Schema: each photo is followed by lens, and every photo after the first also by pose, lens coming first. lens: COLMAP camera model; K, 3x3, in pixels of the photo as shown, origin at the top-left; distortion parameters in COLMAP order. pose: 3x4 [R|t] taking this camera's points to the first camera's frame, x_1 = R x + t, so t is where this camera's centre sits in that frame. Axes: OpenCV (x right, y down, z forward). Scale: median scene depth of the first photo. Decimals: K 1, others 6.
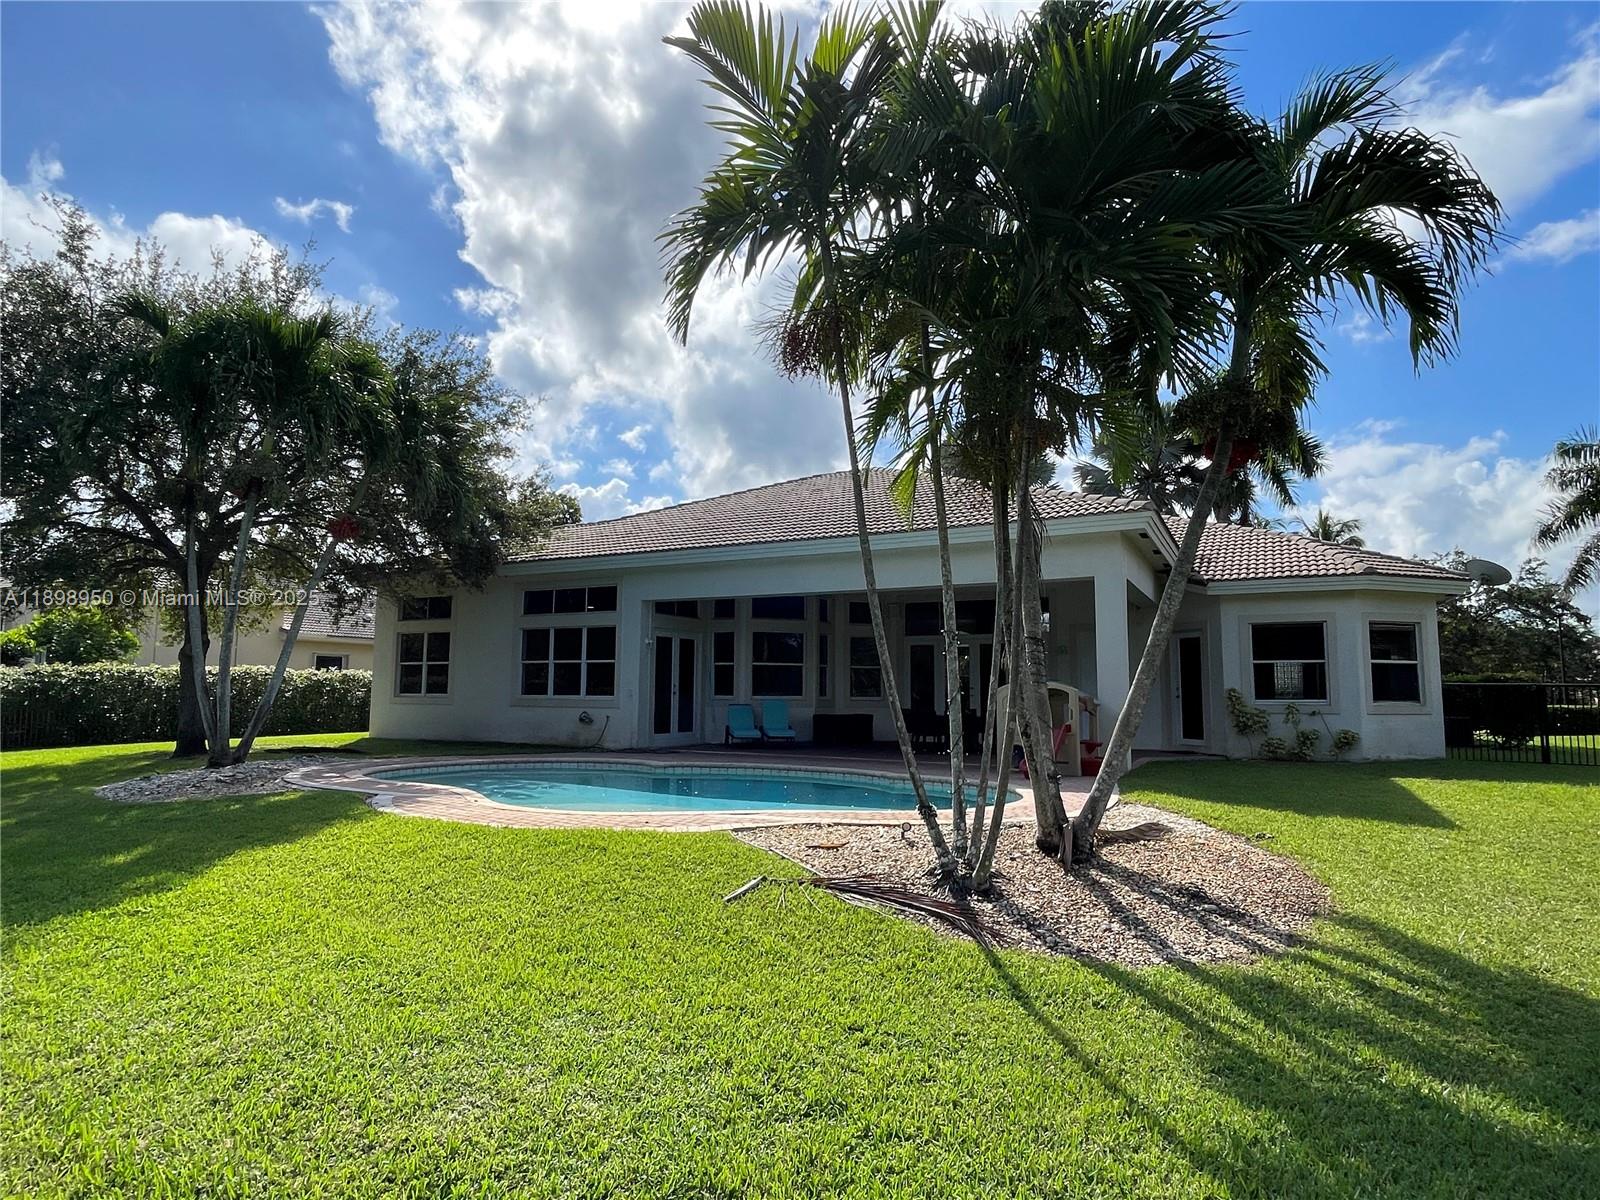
lens RADIAL K [[912.0, 0, 798.1], [0, 912.0, 611.3], [0, 0, 1]] dist [0.005400, 0.002229]
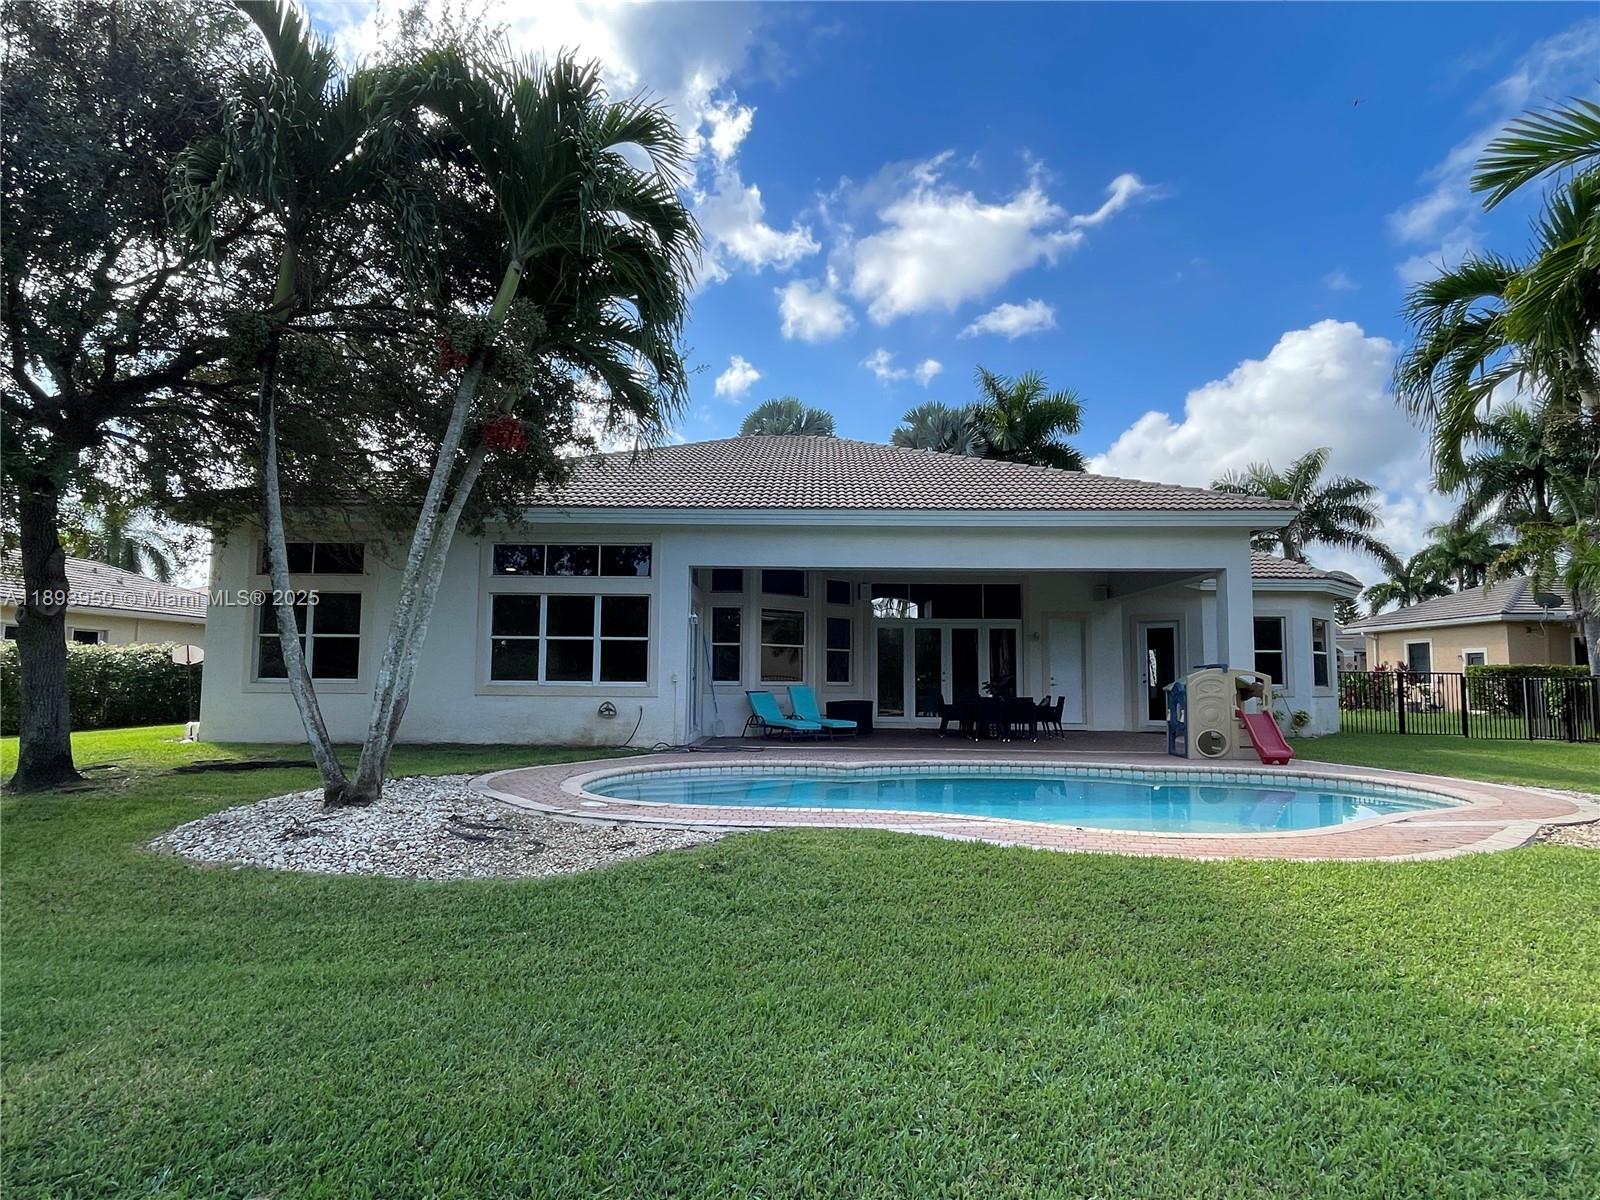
lens RADIAL K [[912.0, 0, 798.1], [0, 912.0, 589.8], [0, 0, 1]] dist [0.005400, 0.002229]
pose [[0.880698, 0.045300, 0.471506, -0.445224], [-0.044020, 0.998936, -0.013751, 0.015978], [-0.471627, -0.008645, 0.881756, 0.217262]]
